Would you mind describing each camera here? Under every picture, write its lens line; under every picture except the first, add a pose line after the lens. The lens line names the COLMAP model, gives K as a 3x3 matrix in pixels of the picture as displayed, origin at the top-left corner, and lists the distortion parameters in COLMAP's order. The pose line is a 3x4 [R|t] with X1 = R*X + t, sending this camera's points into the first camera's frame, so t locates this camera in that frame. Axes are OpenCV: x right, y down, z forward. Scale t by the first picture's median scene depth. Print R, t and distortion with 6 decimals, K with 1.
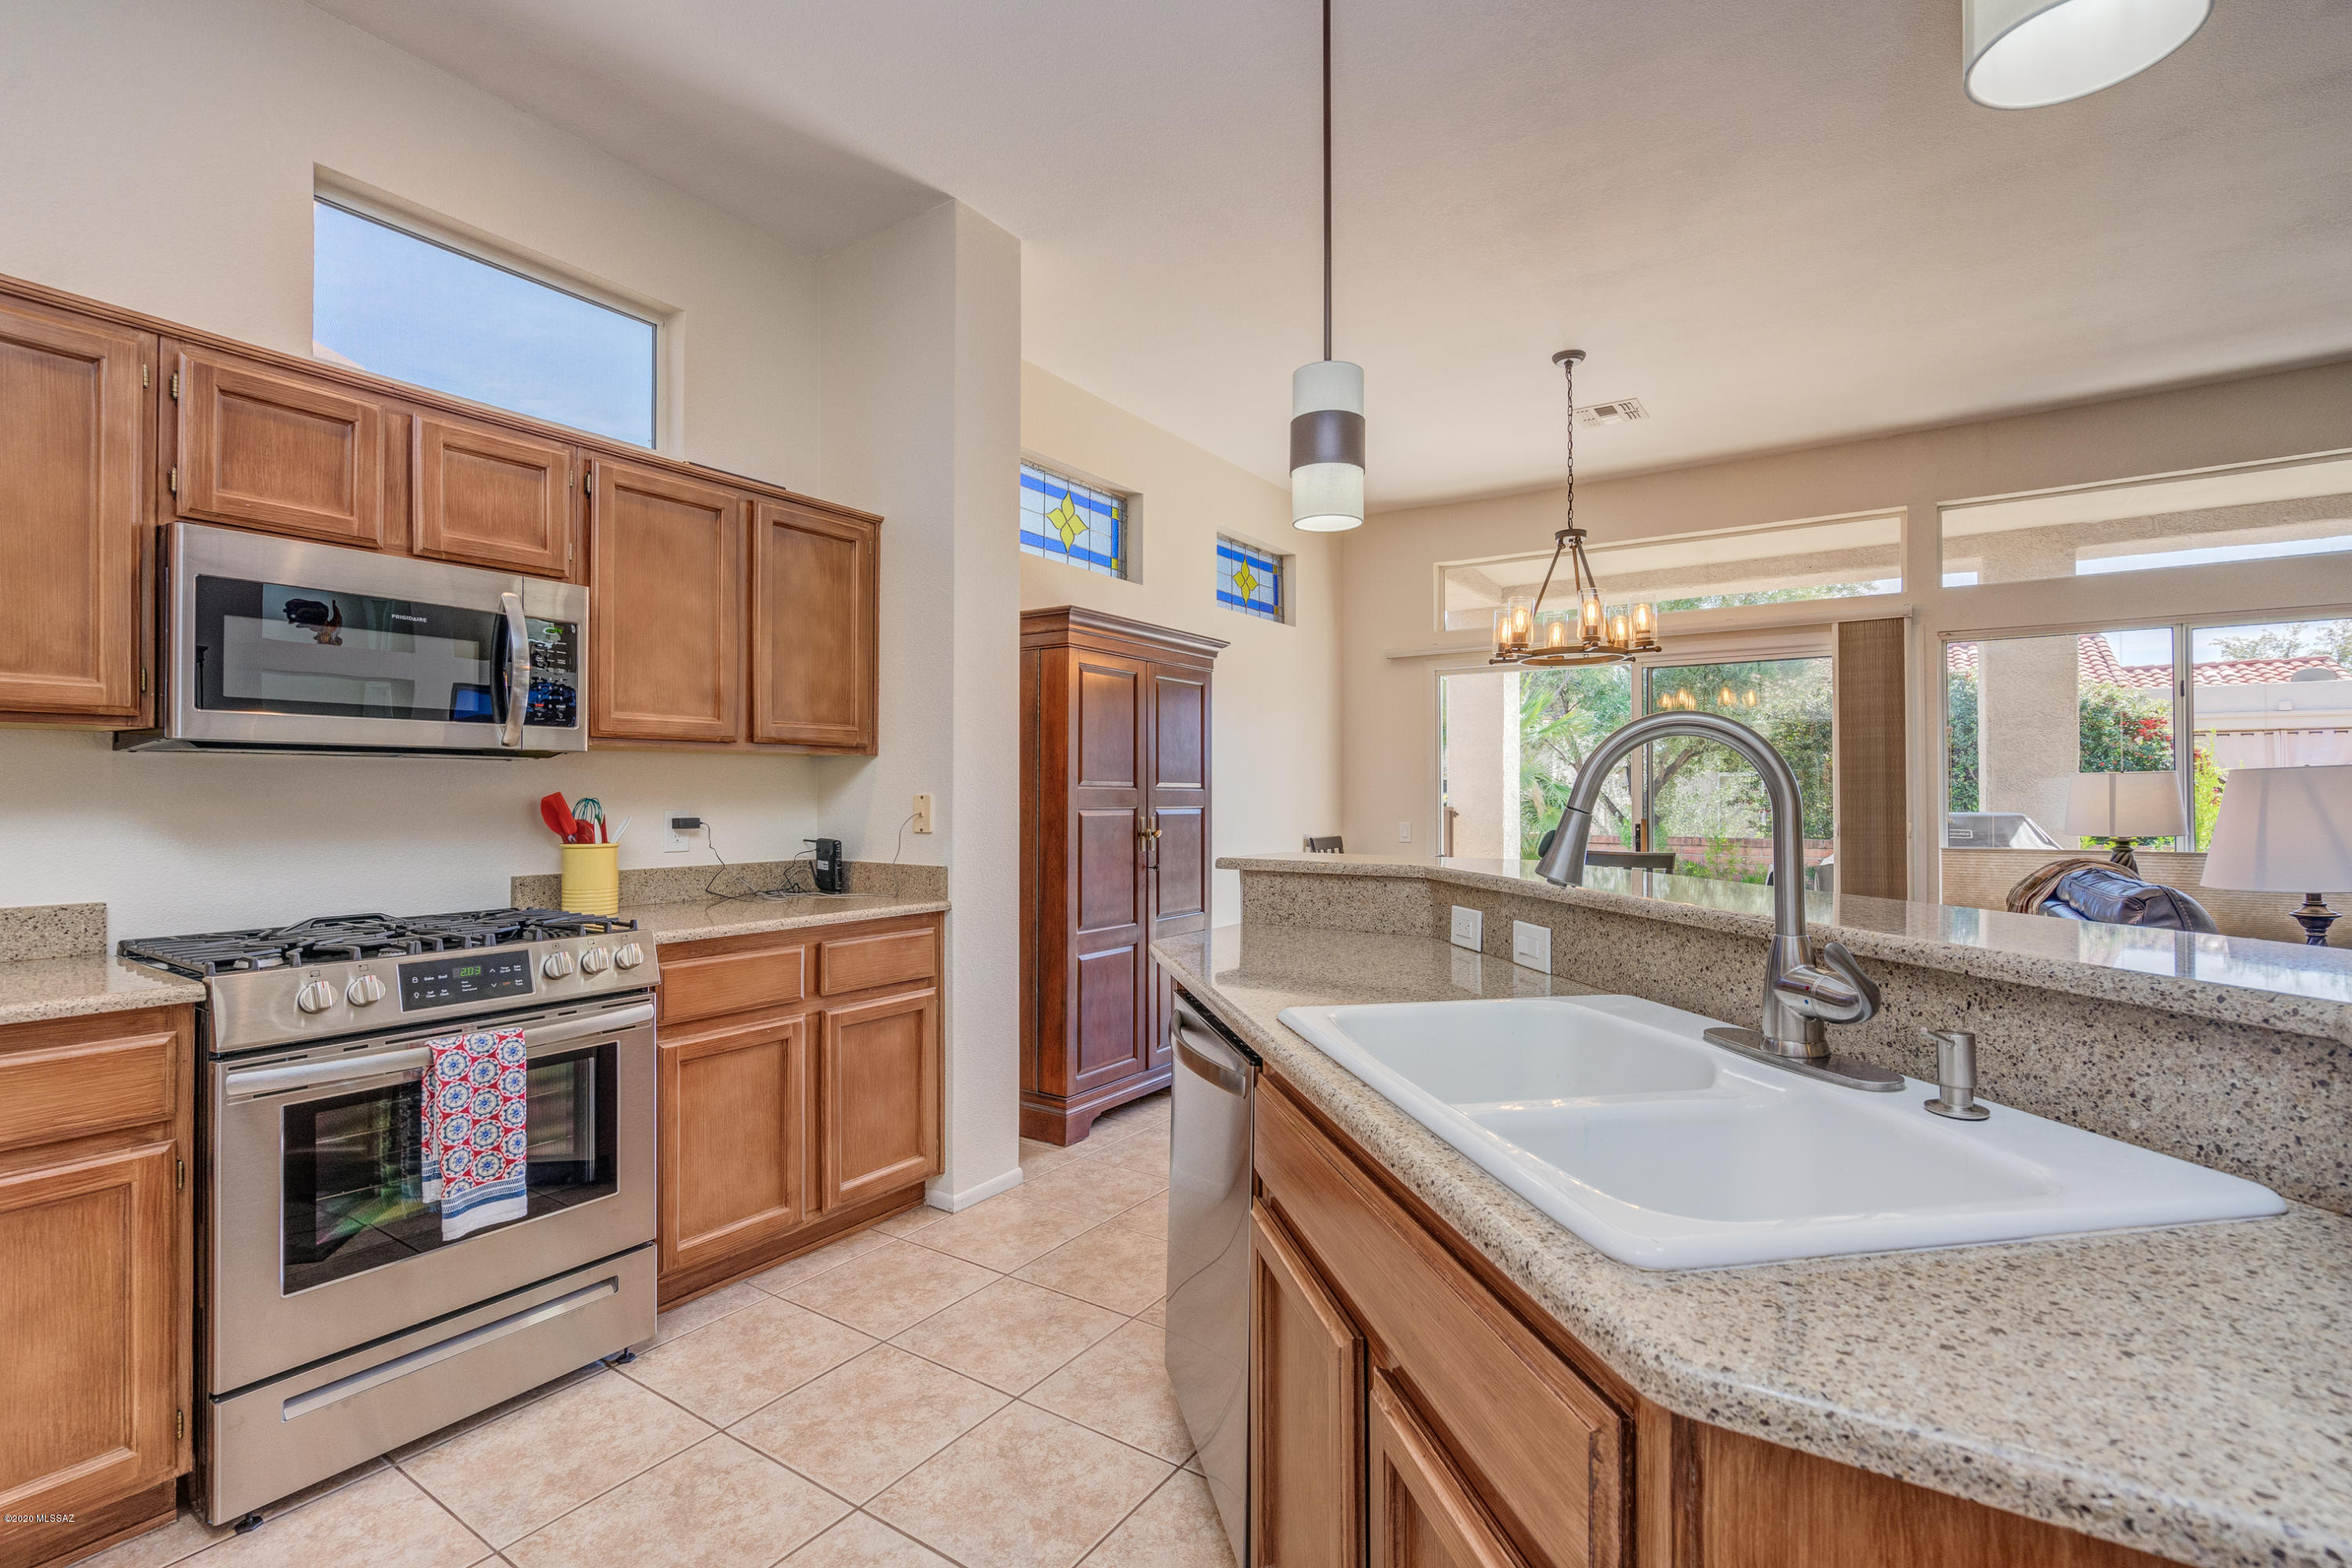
lens RADIAL K [[1072.3, 0, 1179.1], [0, 1072.3, 788.3], [0, 0, 1]] dist [-0.003504, -0.000192]
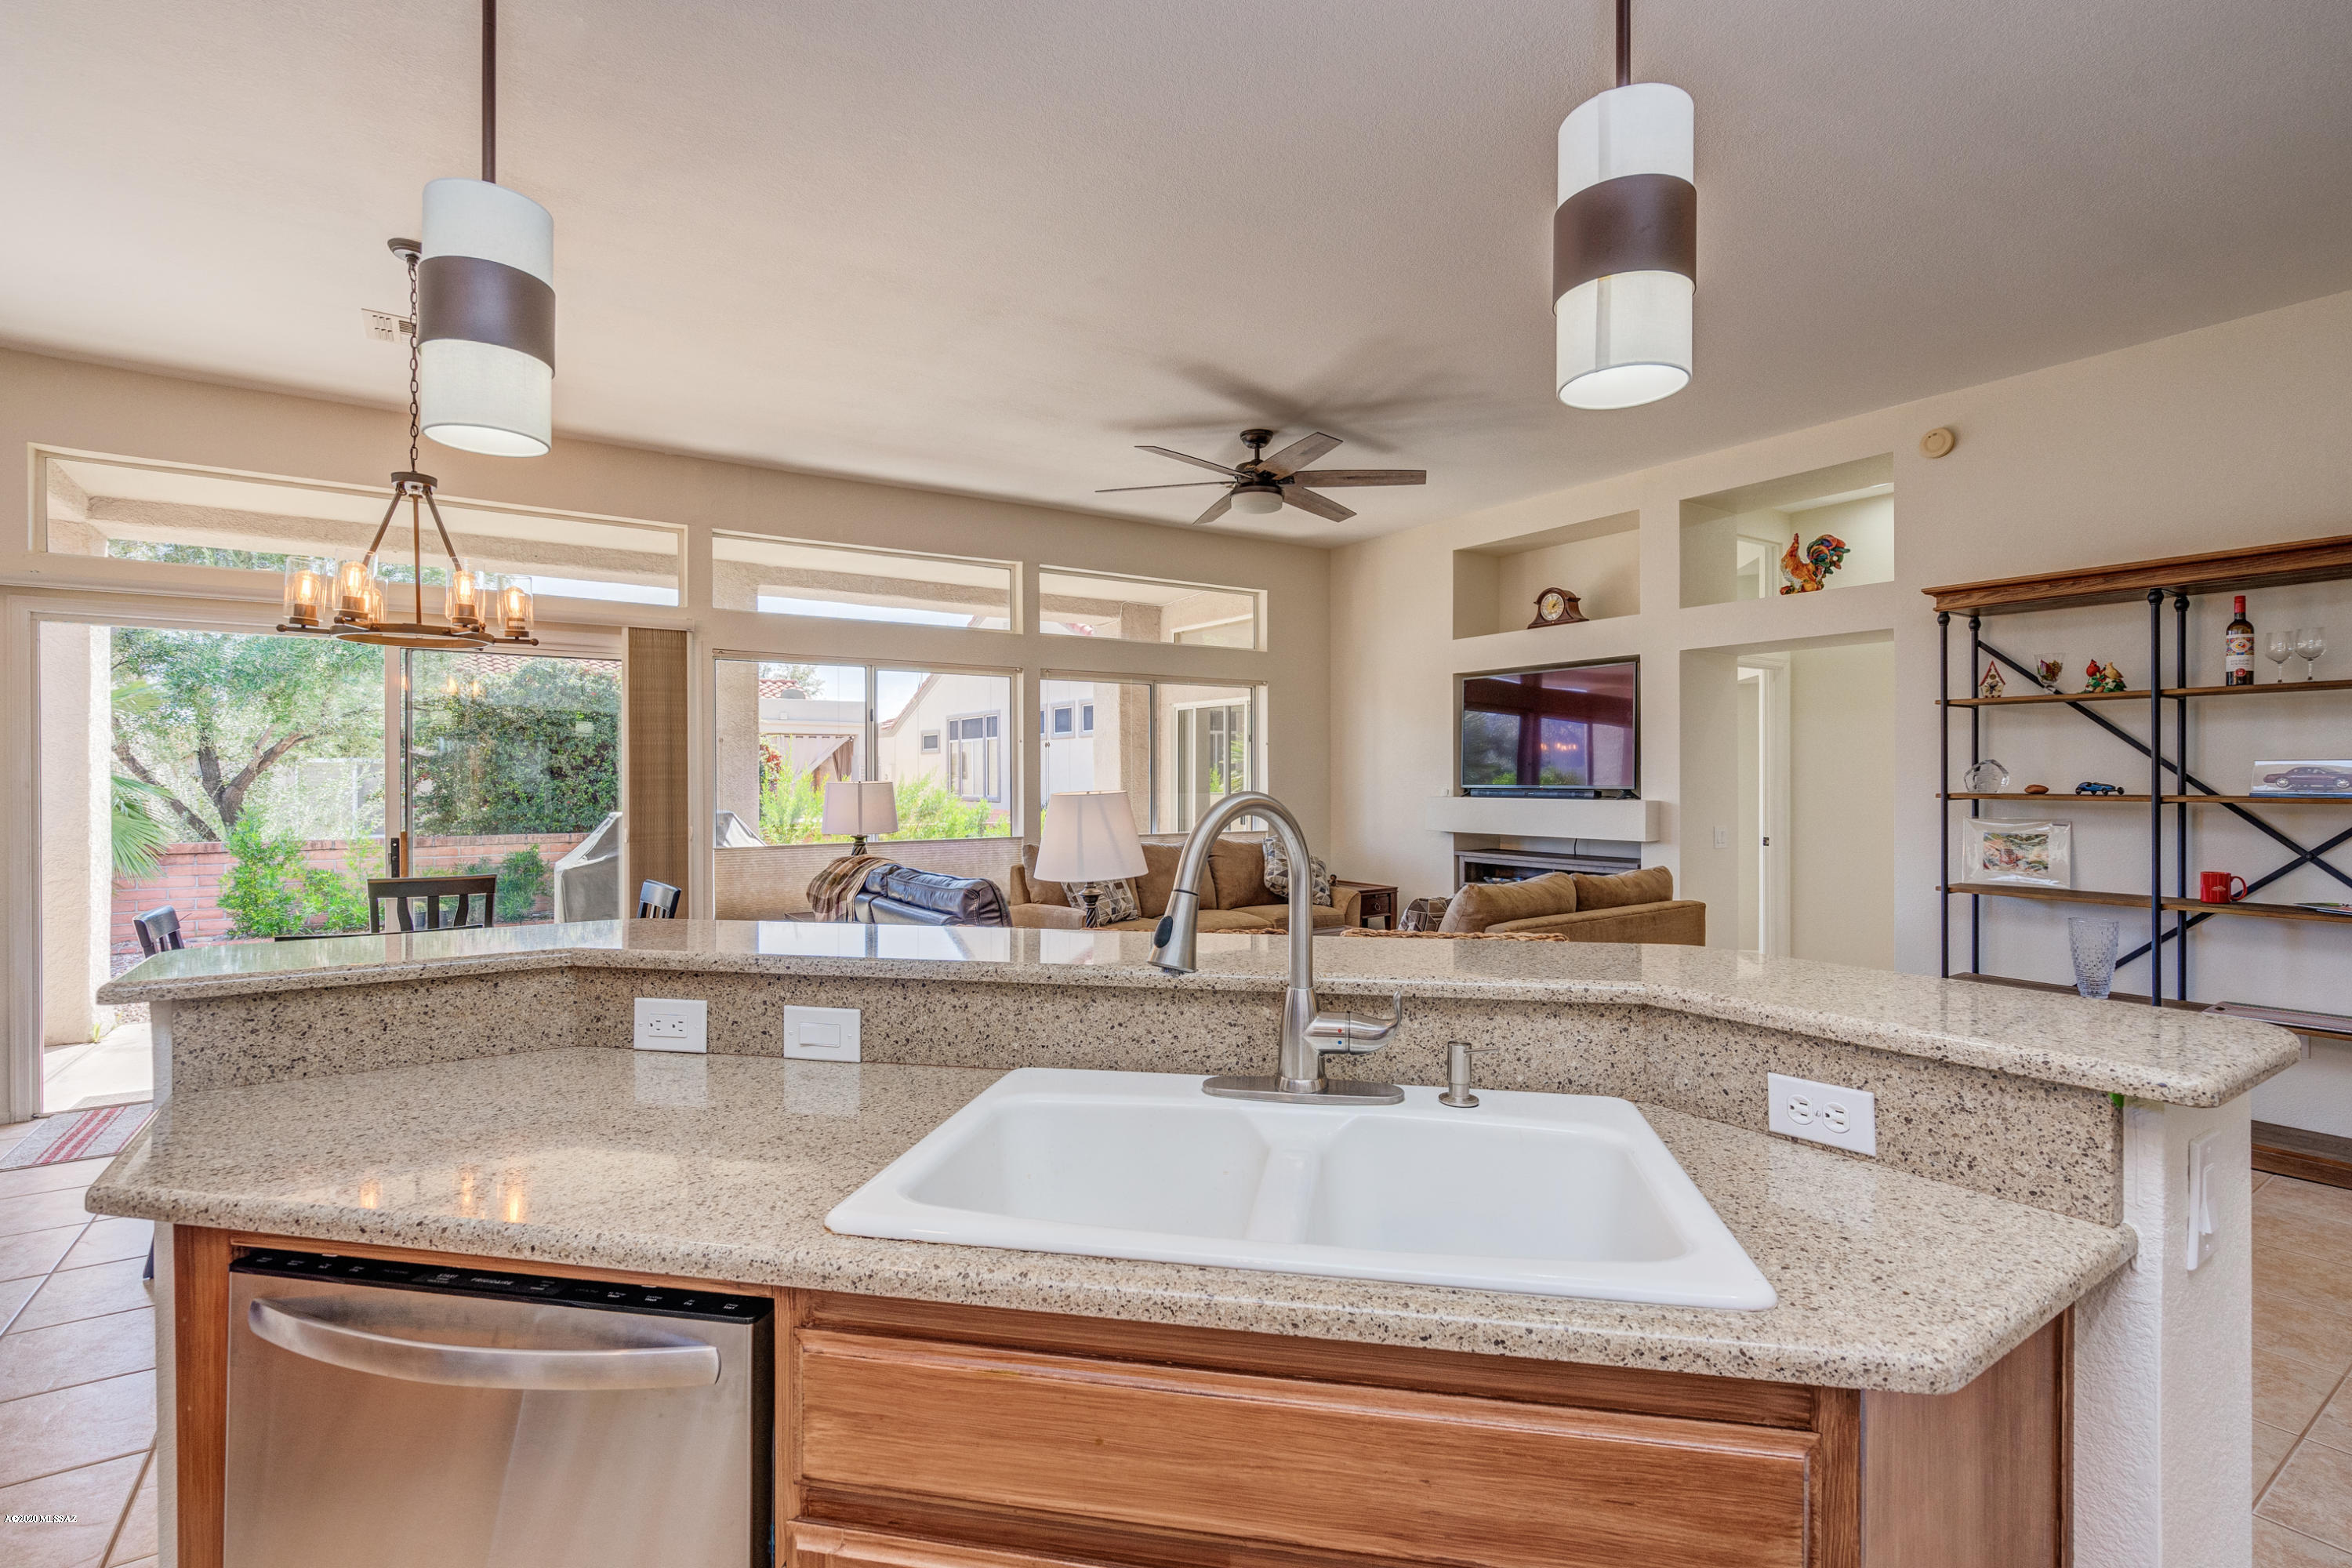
lens RADIAL K [[1080.7, 0, 1176.0], [0, 1080.7, 784.0], [0, 0, 1]] dist [-0.006739, 0.000117]
pose [[0.367452, -0.004805, 0.930030, -0.255040], [-0.006716, 0.999947, 0.007820, -0.040904], [-0.930018, -0.009119, 0.367401, 0.314872]]
